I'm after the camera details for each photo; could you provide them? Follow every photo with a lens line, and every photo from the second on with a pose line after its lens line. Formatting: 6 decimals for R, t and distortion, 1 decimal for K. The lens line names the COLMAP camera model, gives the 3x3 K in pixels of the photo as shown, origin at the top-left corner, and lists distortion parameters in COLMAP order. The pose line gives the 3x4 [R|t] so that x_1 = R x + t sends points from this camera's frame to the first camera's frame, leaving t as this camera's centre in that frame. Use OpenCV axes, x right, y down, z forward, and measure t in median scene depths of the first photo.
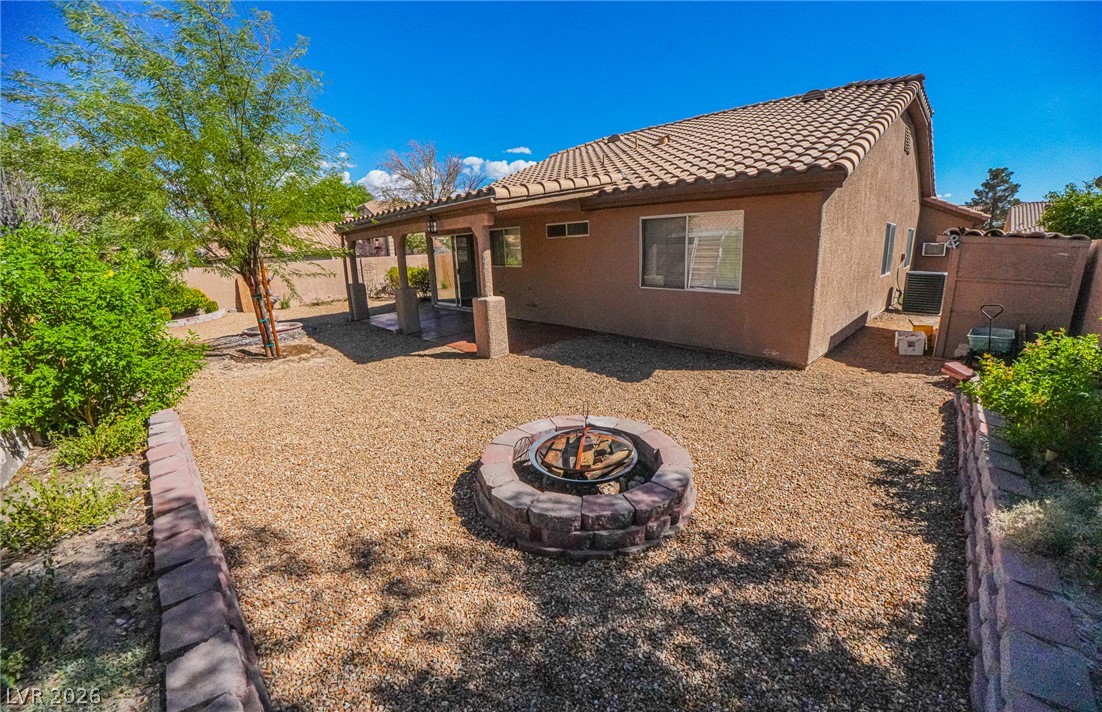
lens RADIAL K [[423.5, 0, 568.1], [0, 423.5, 350.2], [0, 0, 1]] dist [-0.088559, 0.014662]
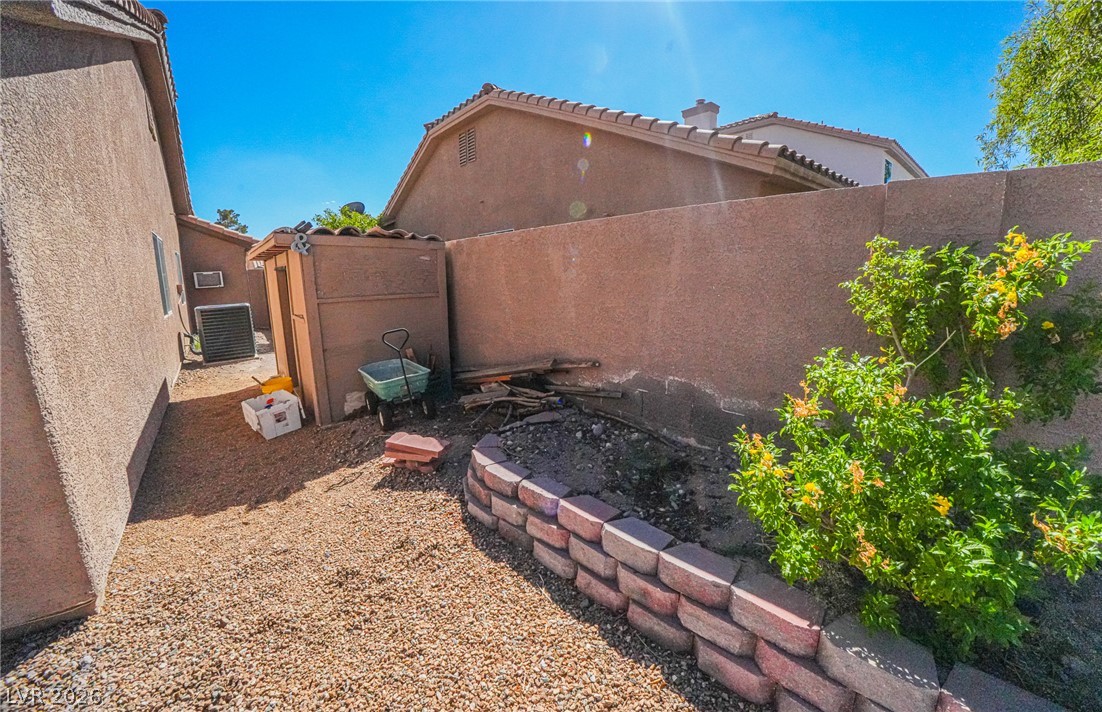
lens RADIAL K [[423.5, 0, 568.1], [0, 423.5, 350.2], [0, 0, 1]] dist [-0.088559, 0.014662]
pose [[0.061199, -0.161455, 0.984981, 0.274229], [0.258289, 0.955779, 0.140620, -0.075646], [-0.964127, 0.245804, 0.100195, 0.446776]]
